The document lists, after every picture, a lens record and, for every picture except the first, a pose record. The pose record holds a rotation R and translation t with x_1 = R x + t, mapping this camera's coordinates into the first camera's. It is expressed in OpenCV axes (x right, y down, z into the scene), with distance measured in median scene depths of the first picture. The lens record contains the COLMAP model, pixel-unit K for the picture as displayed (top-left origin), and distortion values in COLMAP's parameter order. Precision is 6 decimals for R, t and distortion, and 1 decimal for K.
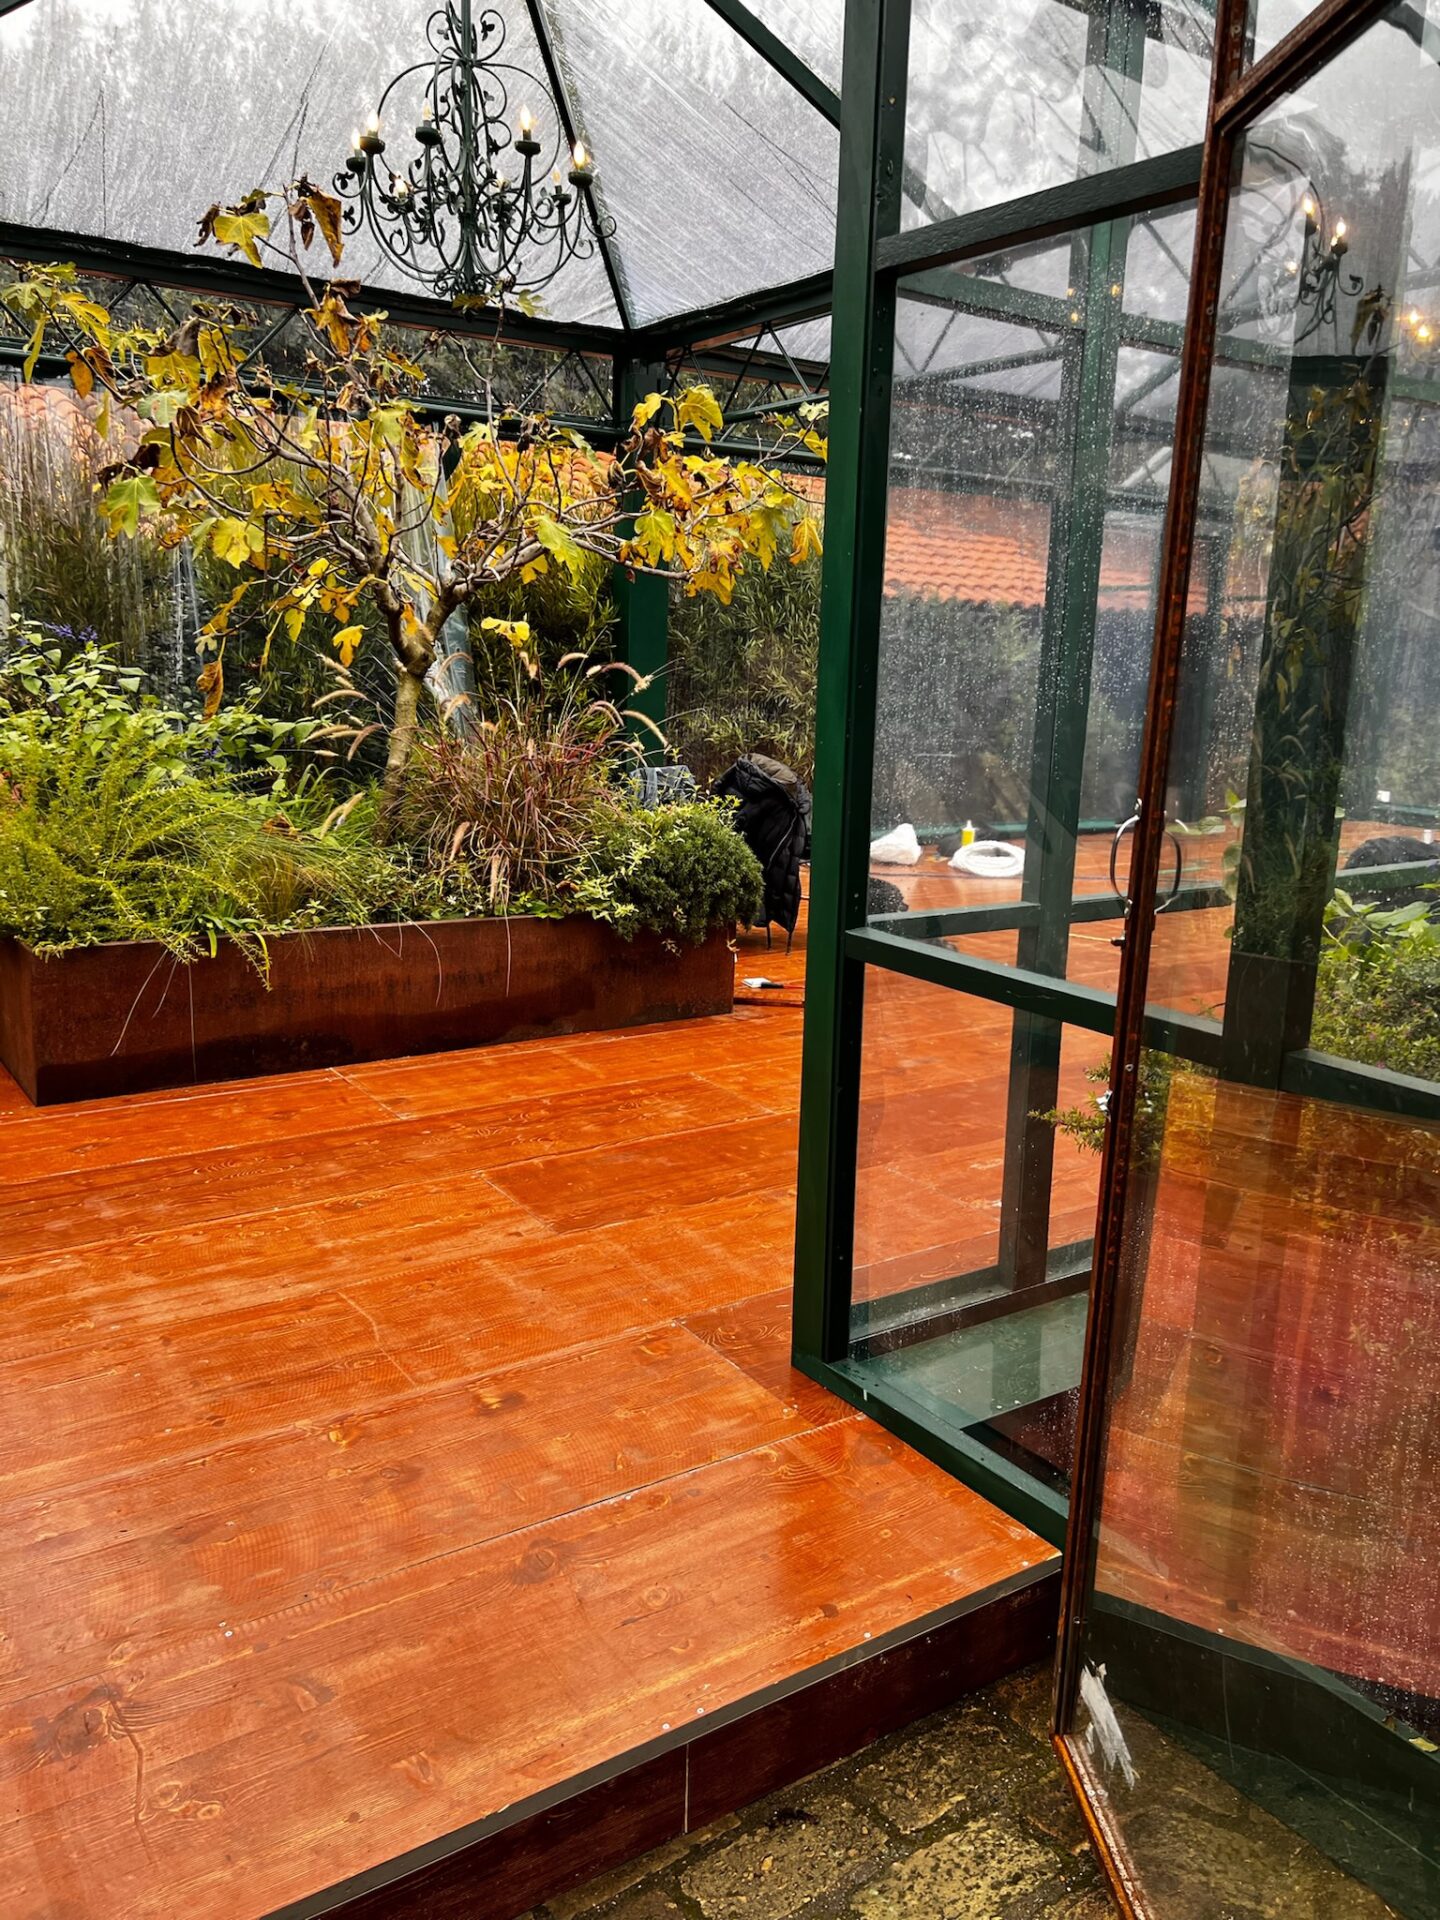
lens RADIAL K [[1444.4, 0, 720.0], [0, 1444.4, 960.0], [0, 0, 1]] dist [0.053214, -0.058801]
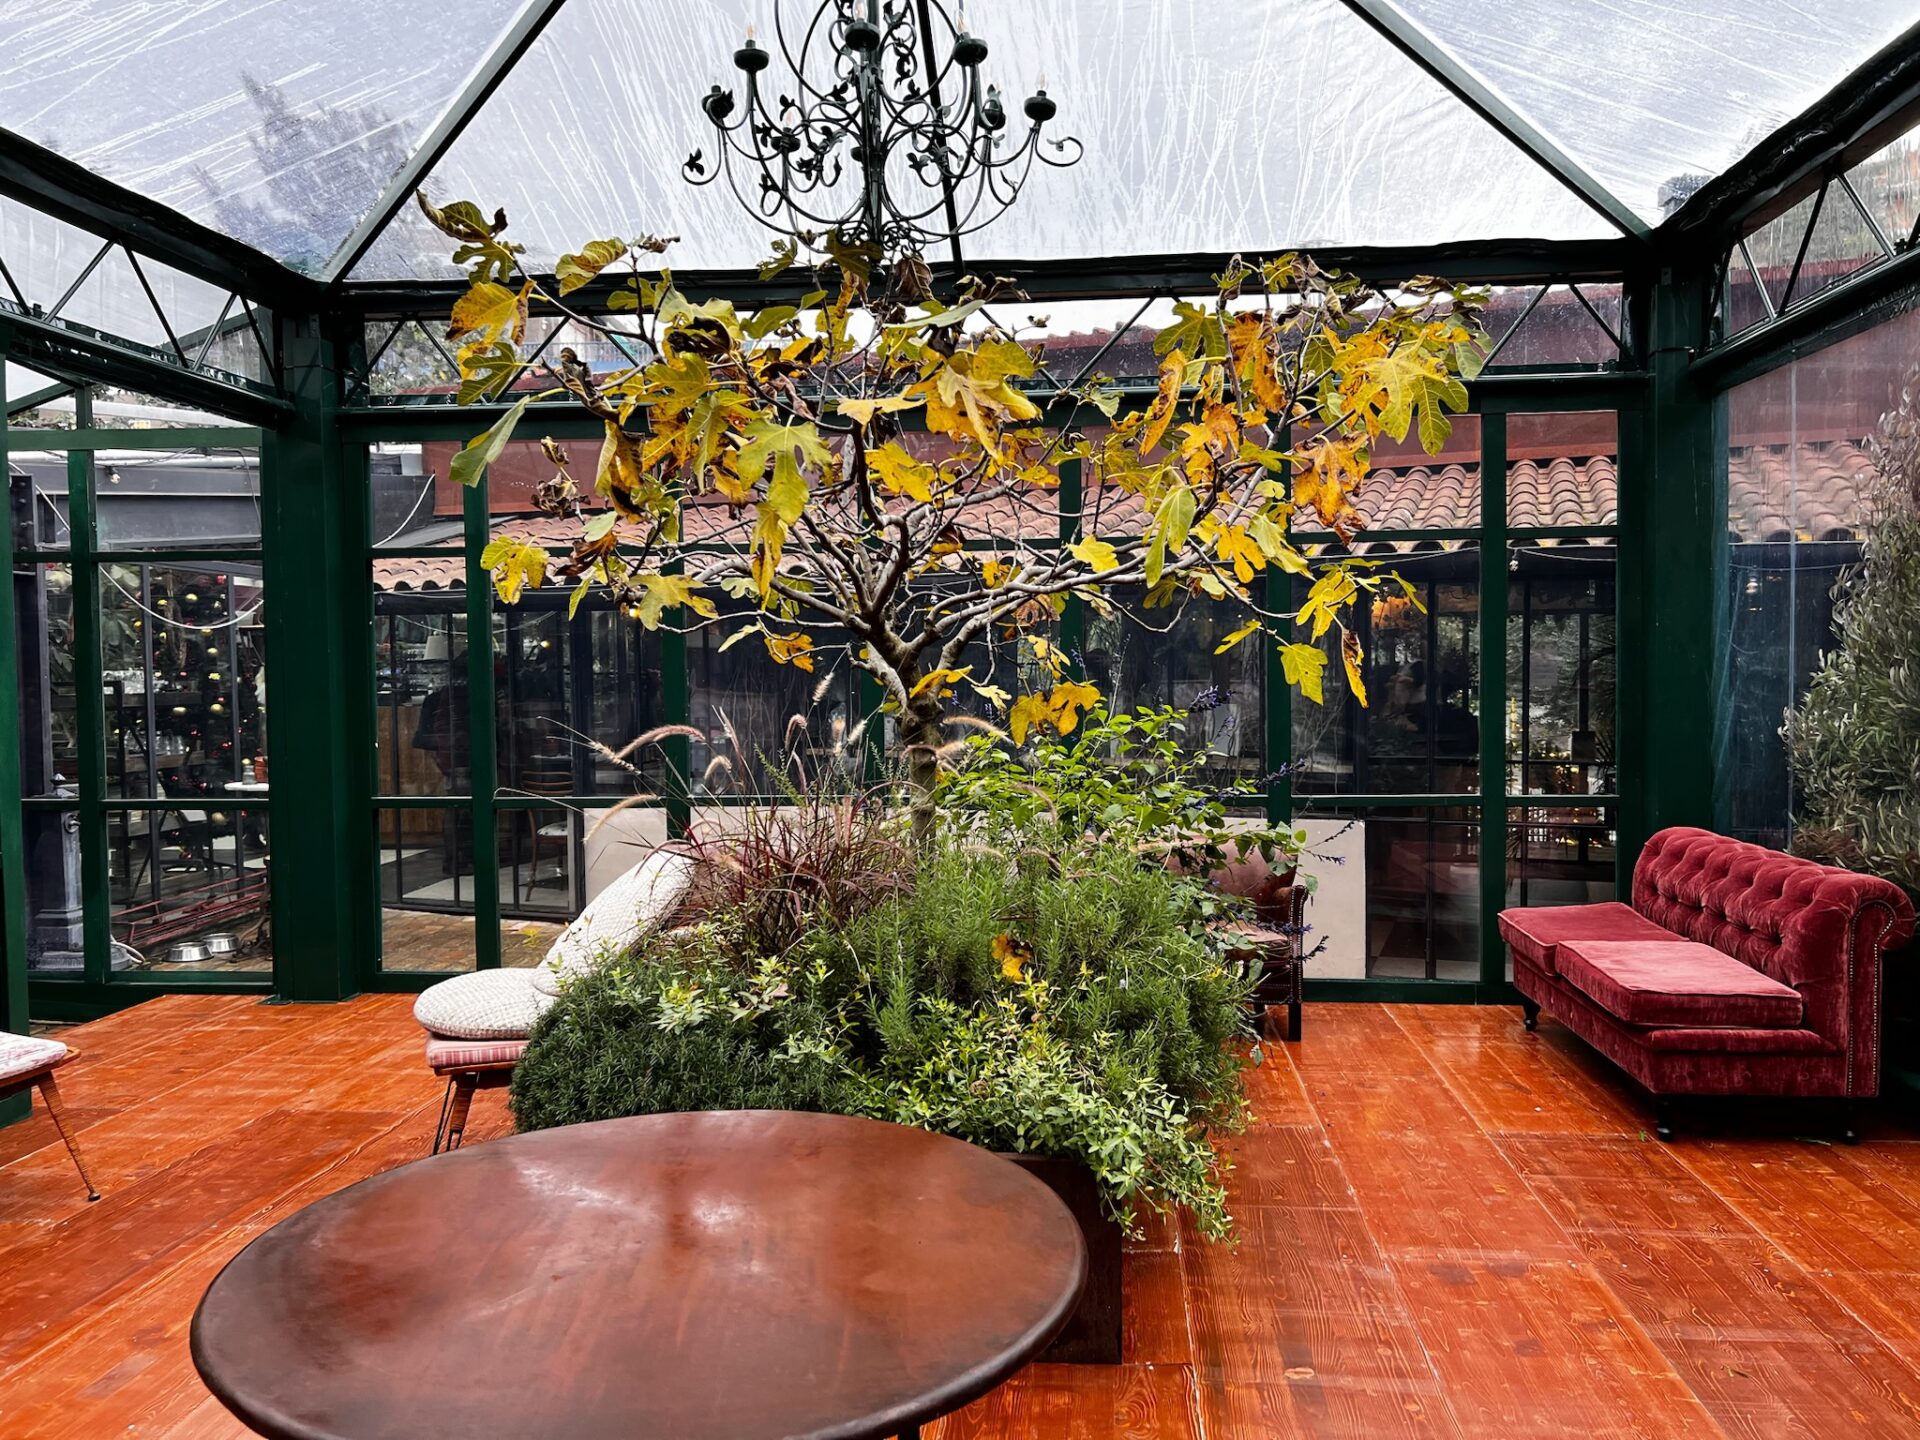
lens RADIAL K [[1444.4, 0, 979.8], [0, 1444.4, 720.9], [0, 0, 1]] dist [0.053214, -0.058801]
pose [[-0.629698, 0.003046, -0.776834, 0.475939], [-0.170743, 0.974997, 0.142227, -0.422475], [0.757844, 0.222199, -0.613434, 1.961399]]
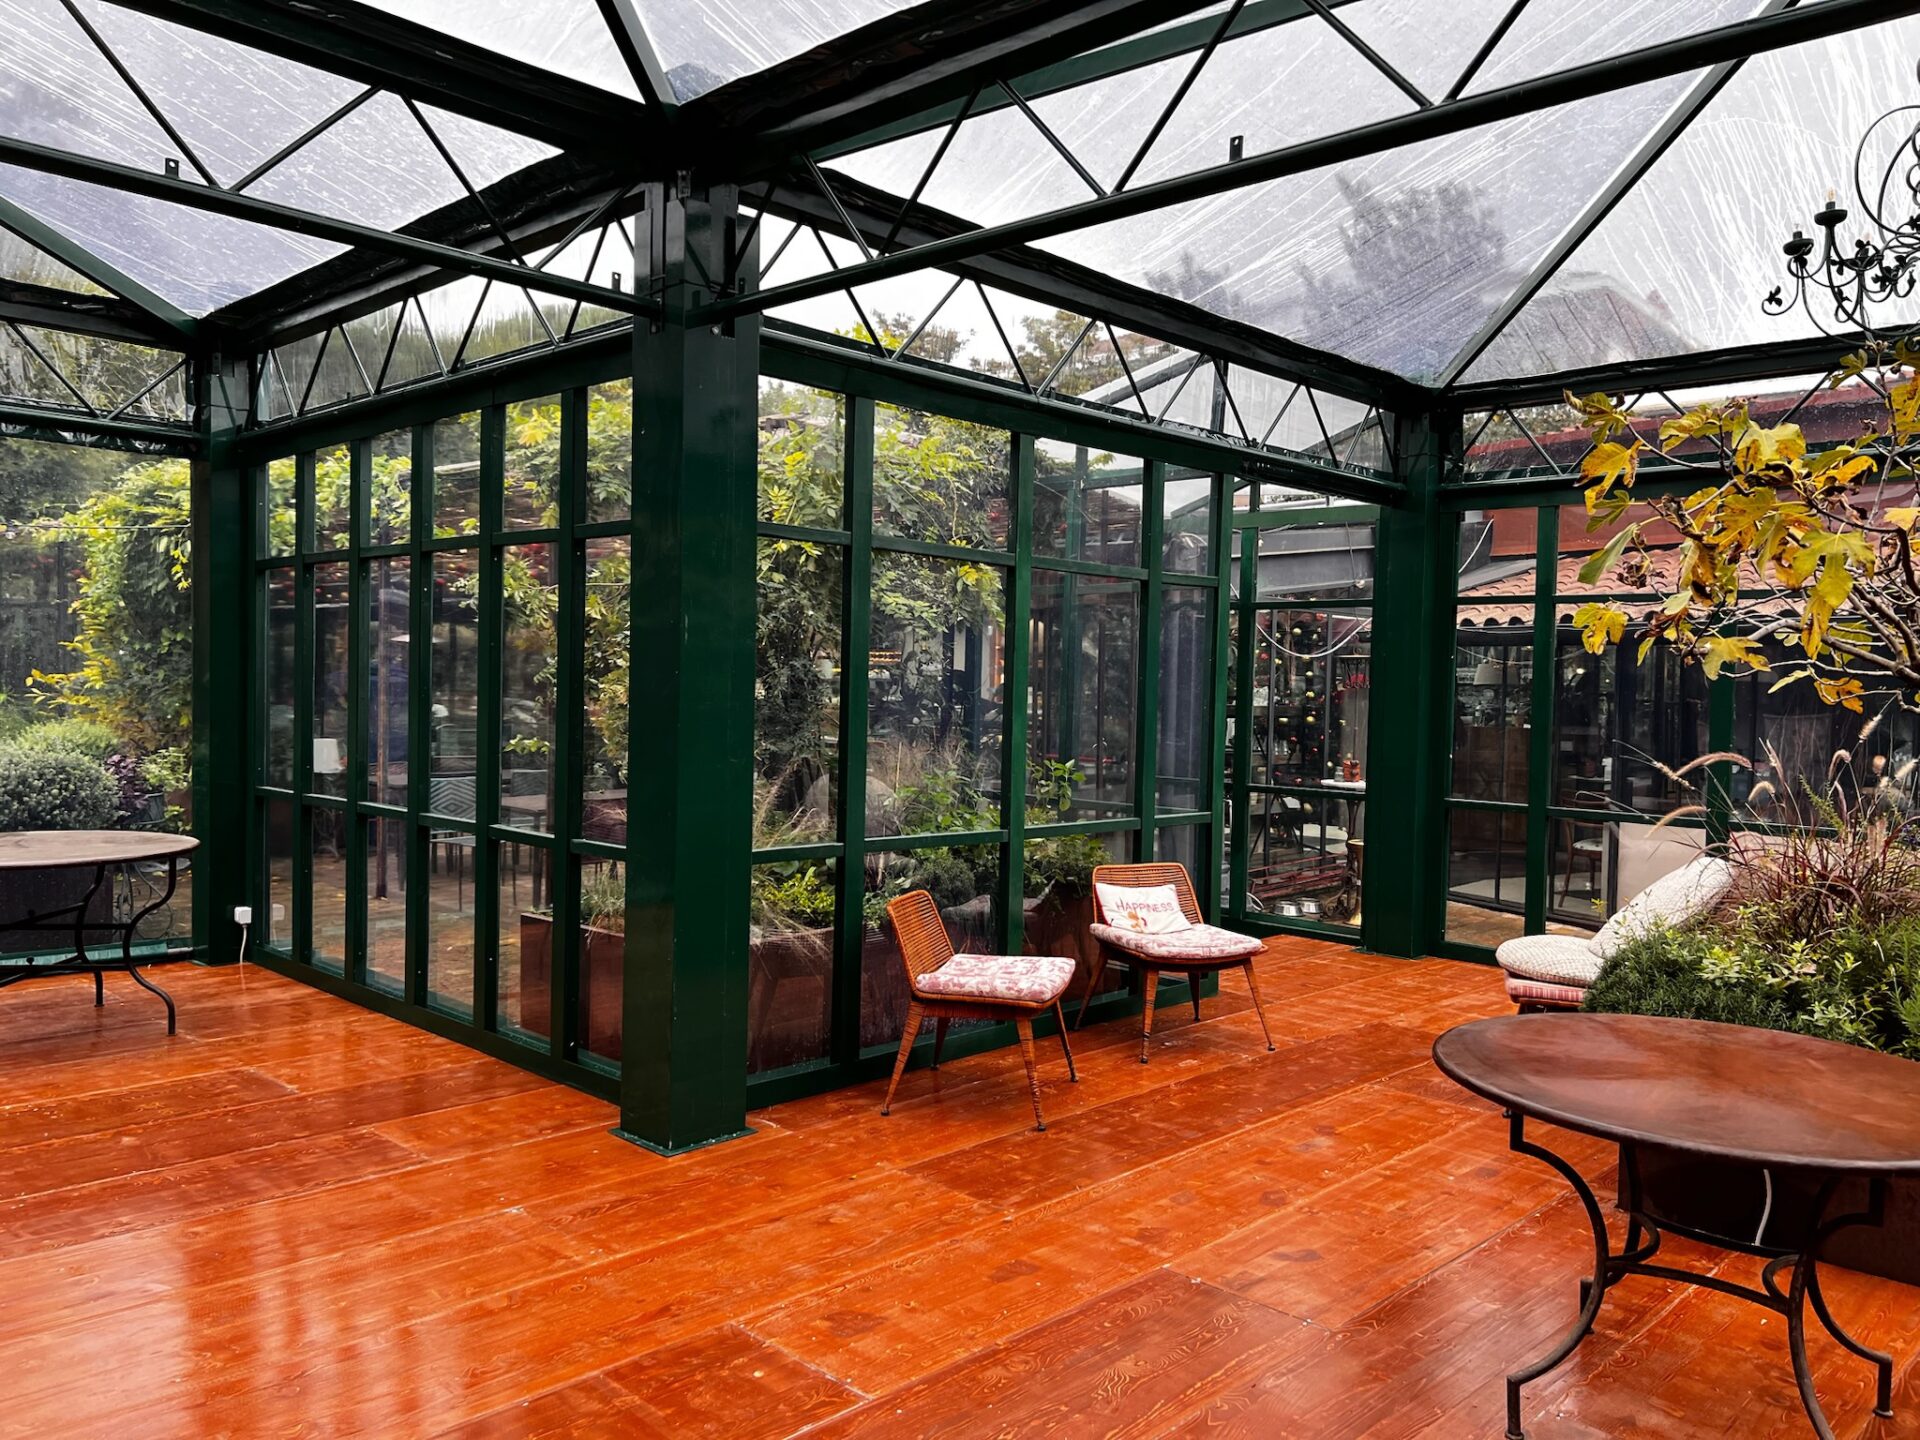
lens RADIAL K [[1444.4, 0, 979.8], [0, 1444.4, 720.9], [0, 0, 1]] dist [0.053214, -0.058801]
pose [[-0.975055, -0.049515, -0.216370, 0.702819], [-0.098637, 0.969921, 0.222541, -0.477053], [0.198843, 0.238332, -0.950610, 2.216868]]
